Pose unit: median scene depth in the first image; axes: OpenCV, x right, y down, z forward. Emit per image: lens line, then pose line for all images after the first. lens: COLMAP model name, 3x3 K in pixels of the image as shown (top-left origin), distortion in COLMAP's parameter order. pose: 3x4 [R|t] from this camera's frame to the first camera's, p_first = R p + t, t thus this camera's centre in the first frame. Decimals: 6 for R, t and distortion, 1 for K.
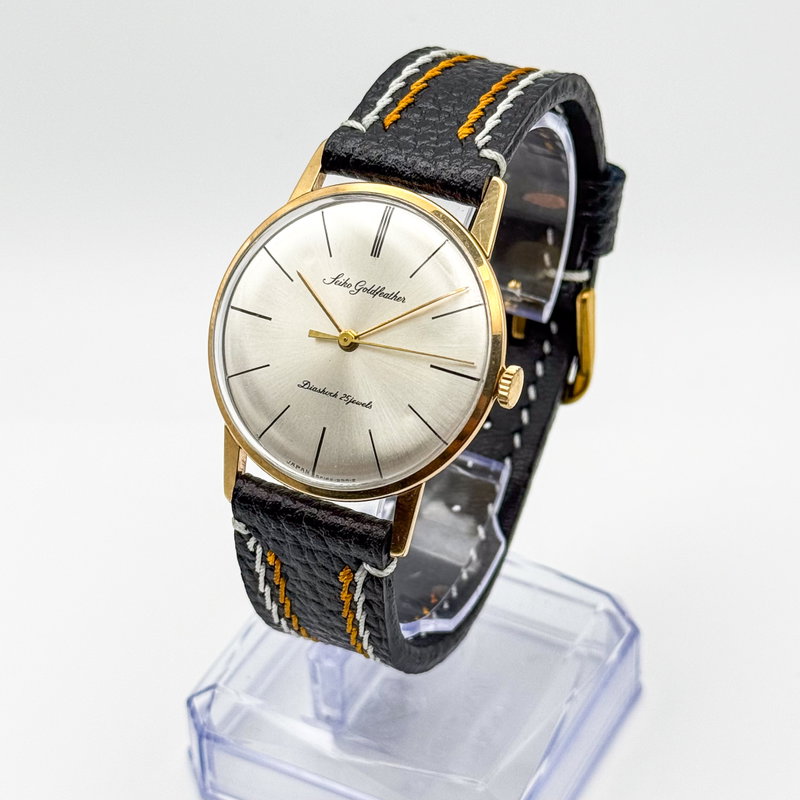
lens RADIAL K [[2200.8, 0, 400.0], [0, 2200.8, 400.0], [0, 0, 1]] dist [0.051238, 0.414343]
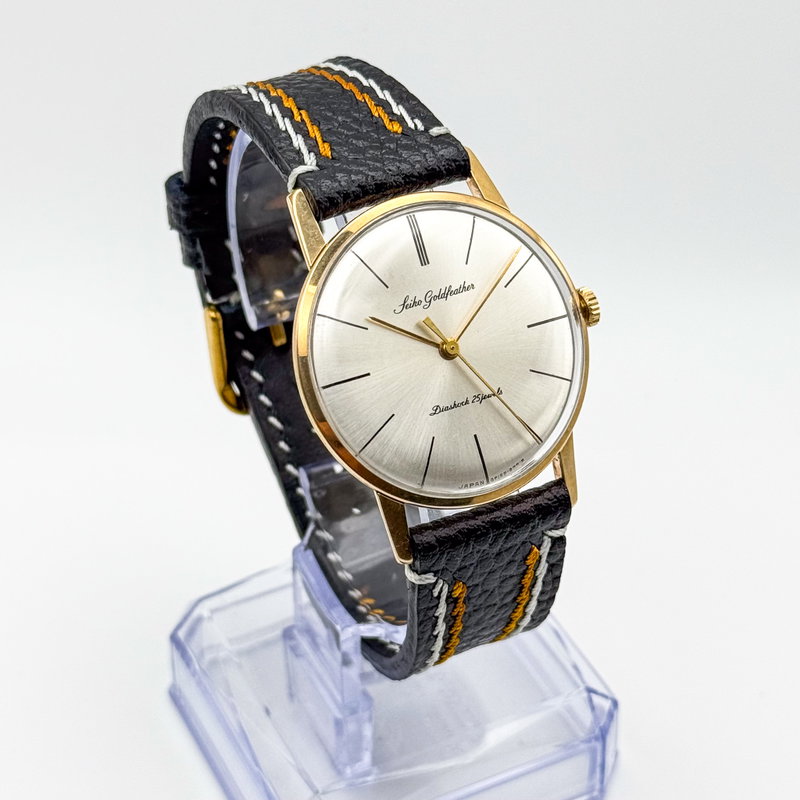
lens RADIAL K [[2200.8, 0, 400.0], [0, 2200.8, 400.0], [0, 0, 1]] dist [0.051238, 0.414343]
pose [[0.577335, -0.476898, 0.662762, -0.703464], [0.479449, 0.855034, 0.197600, -0.213409], [-0.660919, 0.203679, 0.722289, 0.289661]]
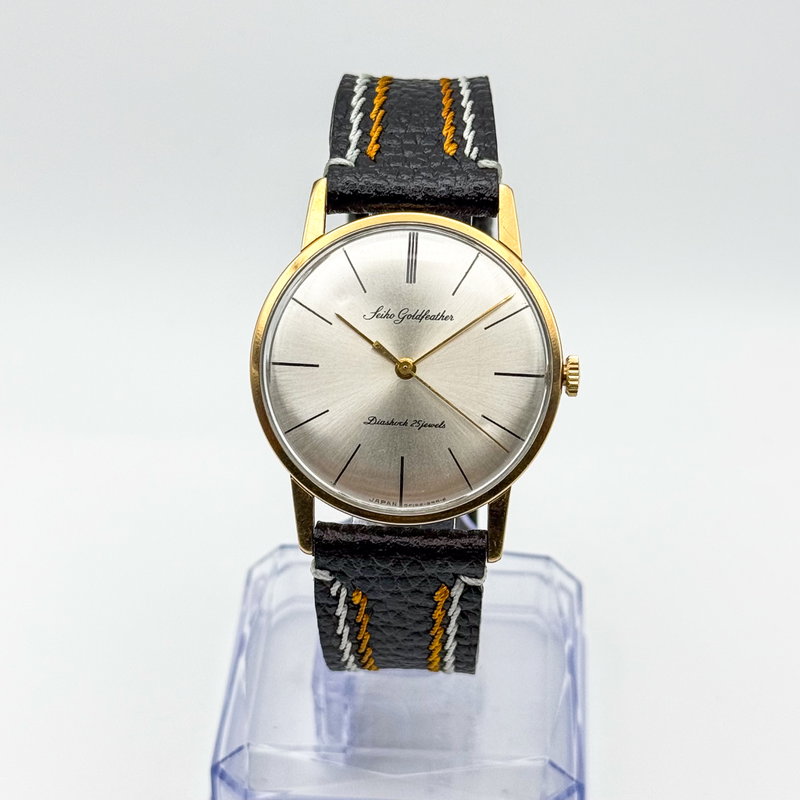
lens RADIAL K [[2200.8, 0, 400.0], [0, 2200.8, 400.0], [0, 0, 1]] dist [0.051238, 0.414343]
pose [[0.910636, -0.227227, 0.345124, -0.376343], [0.225620, 0.973157, 0.045403, -0.058921], [-0.346177, 0.036521, 0.937458, 0.042896]]
